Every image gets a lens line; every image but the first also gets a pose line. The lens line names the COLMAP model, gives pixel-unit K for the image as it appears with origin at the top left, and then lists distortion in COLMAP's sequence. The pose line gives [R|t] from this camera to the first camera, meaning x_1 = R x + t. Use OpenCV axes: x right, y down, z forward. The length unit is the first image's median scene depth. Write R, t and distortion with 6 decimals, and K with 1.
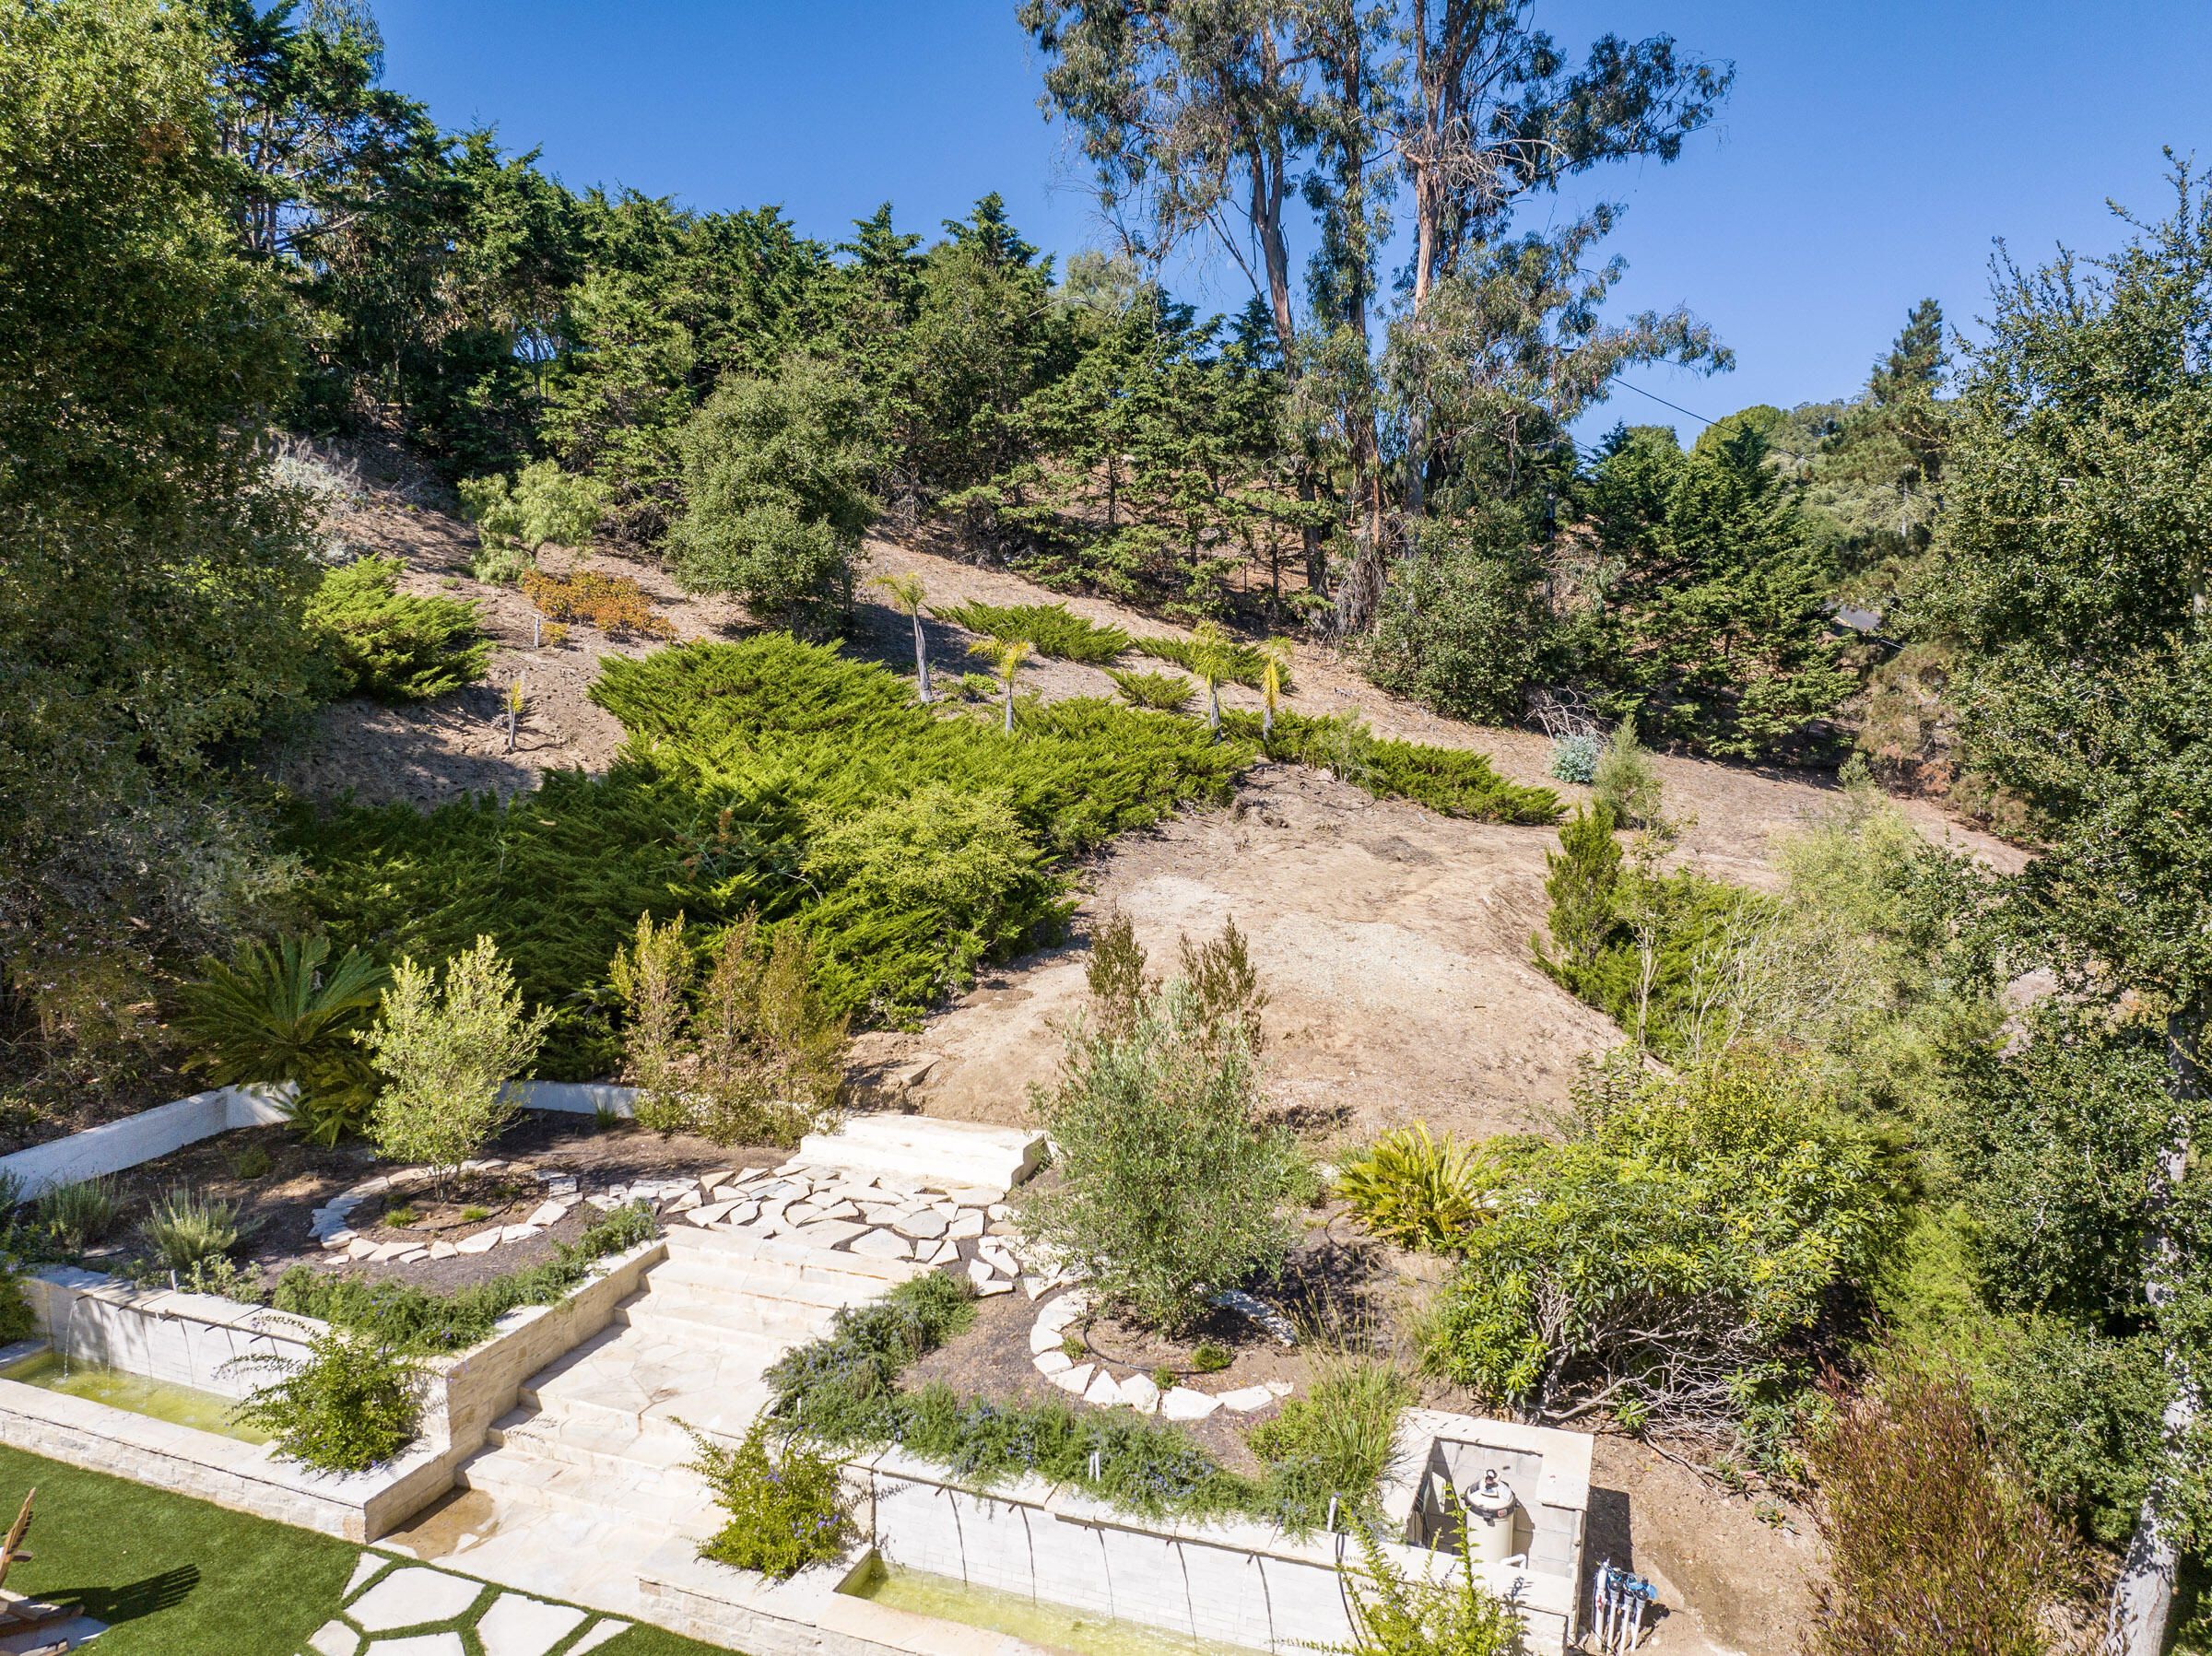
lens RADIAL K [[1565.0, 0, 1106.0], [0, 1565.0, 828.0], [0, 0, 1]] dist [-0.031391, 0.007668]
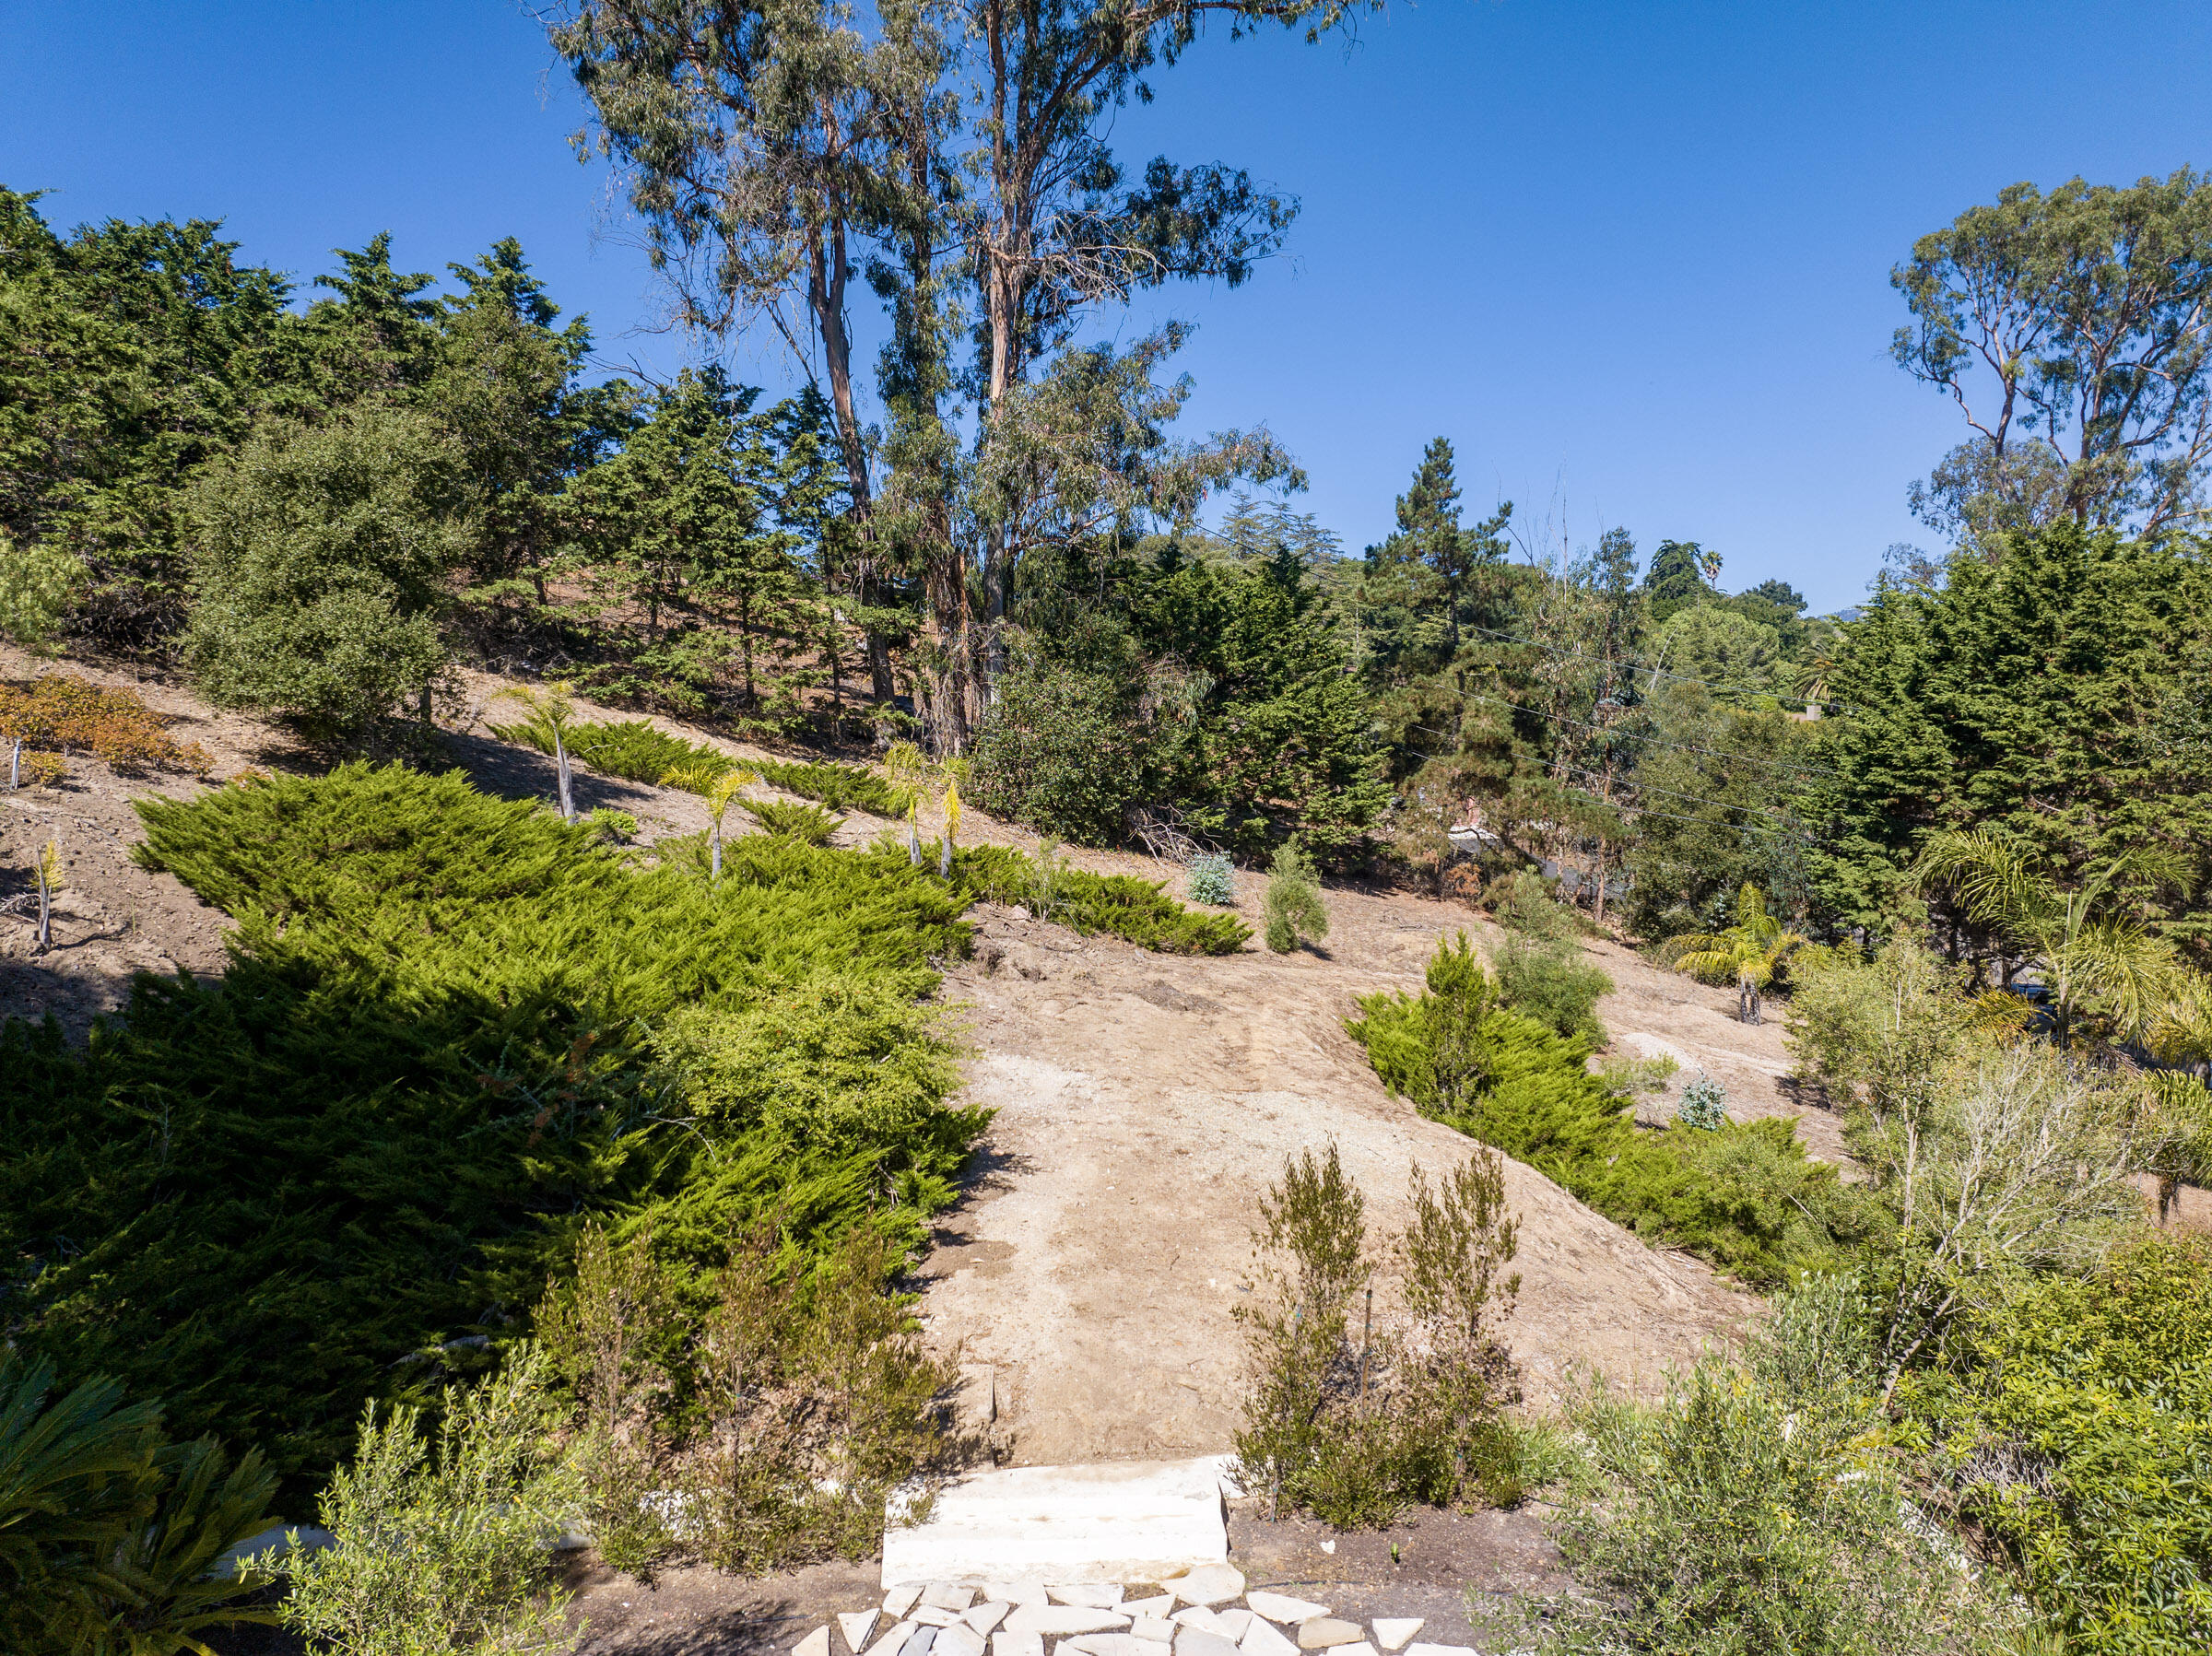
lens RADIAL K [[1565.0, 0, 1106.0], [0, 1565.0, 828.0], [0, 0, 1]] dist [-0.031391, 0.007668]
pose [[0.910410, -0.028469, 0.412727, -0.140777], [0.057385, 0.996676, -0.057833, -0.021627], [-0.409709, 0.076336, 0.909017, 0.130444]]
